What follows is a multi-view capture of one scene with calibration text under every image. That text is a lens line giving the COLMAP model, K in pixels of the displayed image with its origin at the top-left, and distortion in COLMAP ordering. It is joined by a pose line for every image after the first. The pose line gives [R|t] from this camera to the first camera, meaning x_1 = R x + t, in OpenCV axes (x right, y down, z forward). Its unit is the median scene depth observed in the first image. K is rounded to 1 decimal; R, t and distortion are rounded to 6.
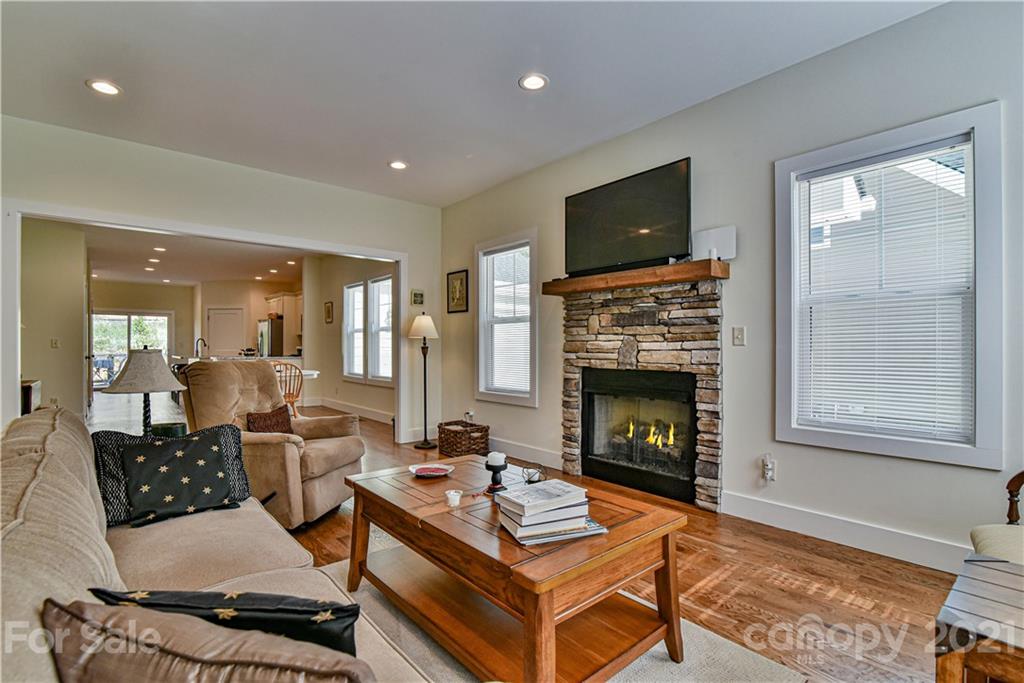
lens RADIAL K [[472.0, 0, 503.2], [0, 472.0, 349.3], [0, 0, 1]] dist [-0.016929, 0.000185]
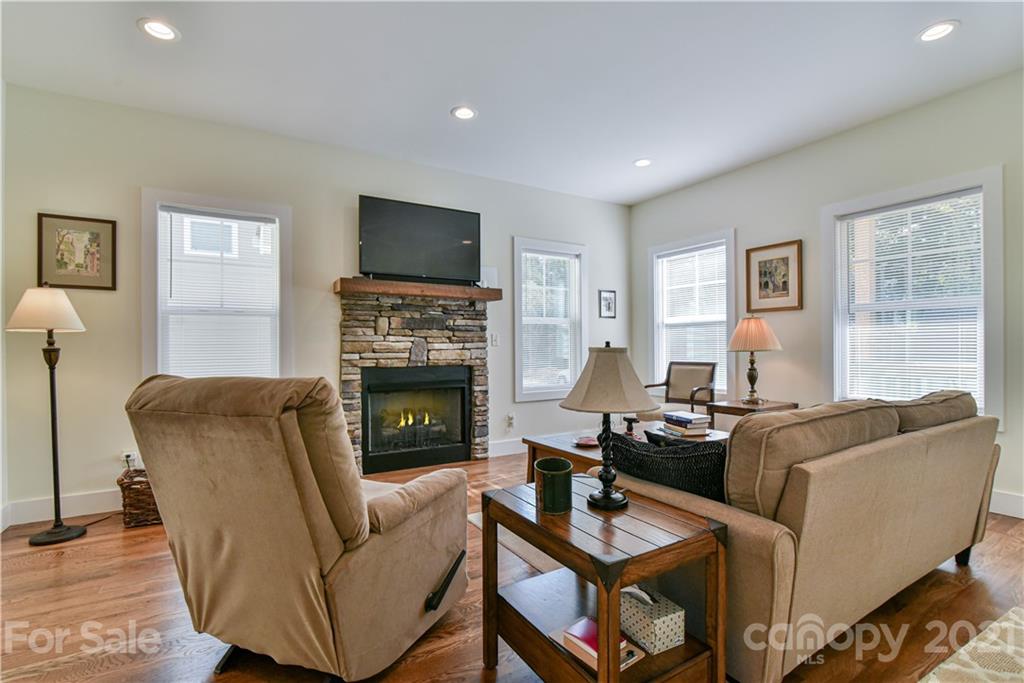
lens RADIAL K [[472.0, 0, 503.2], [0, 472.0, 349.3], [0, 0, 1]] dist [-0.016929, 0.000185]
pose [[0.164407, -0.004617, 0.986382, -0.828290], [0.011063, 0.999935, 0.002836, -0.000497], [-0.986330, 0.010446, 0.164448, 0.575953]]
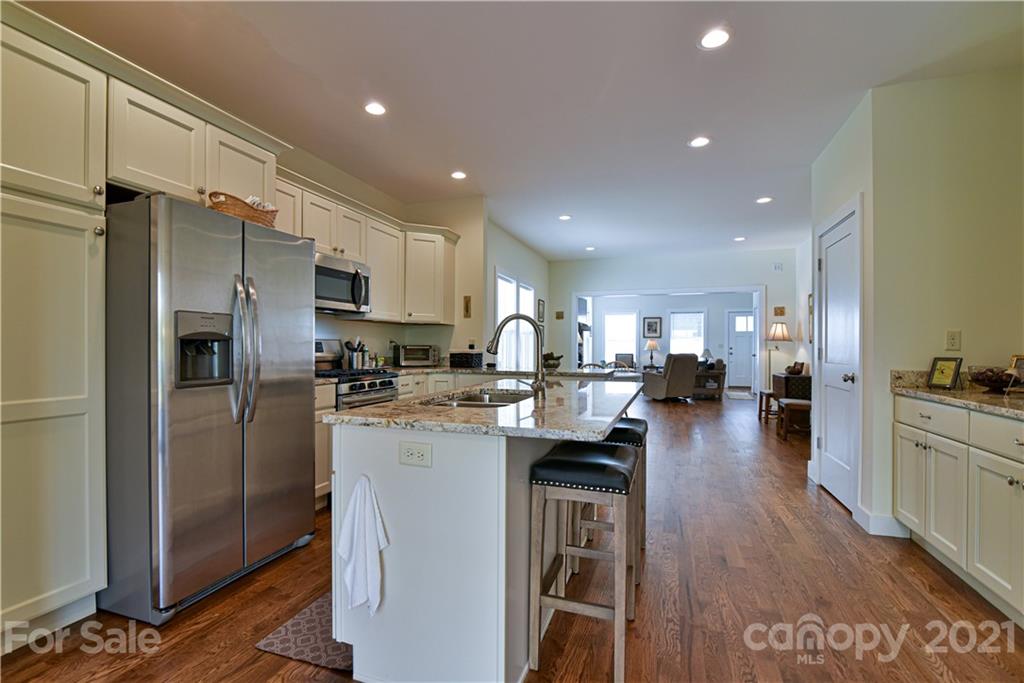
lens RADIAL K [[472.0, 0, 503.2], [0, 472.0, 349.3], [0, 0, 1]] dist [-0.016929, 0.000185]
pose [[-0.507385, -0.008609, 0.861677, -2.182481], [0.000081, 0.999950, 0.010038, -0.027056], [-0.861720, 0.005163, -0.507359, 2.963460]]
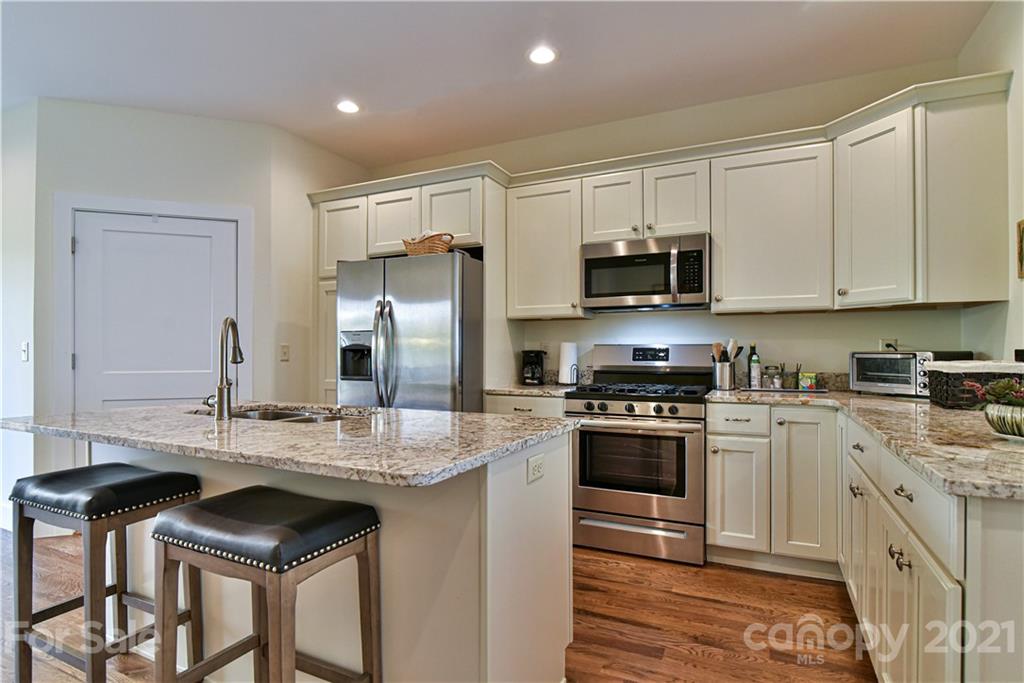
lens RADIAL K [[526.0, 0, 512.0], [0, 526.0, 341.5], [0, 0, 1]] dist [-0.018927, 0.000396]
pose [[0.908119, 0.000028, 0.418713, -1.689456], [0.005122, 0.999924, -0.011177, -0.034457], [-0.418682, 0.012295, 0.908050, 2.069408]]
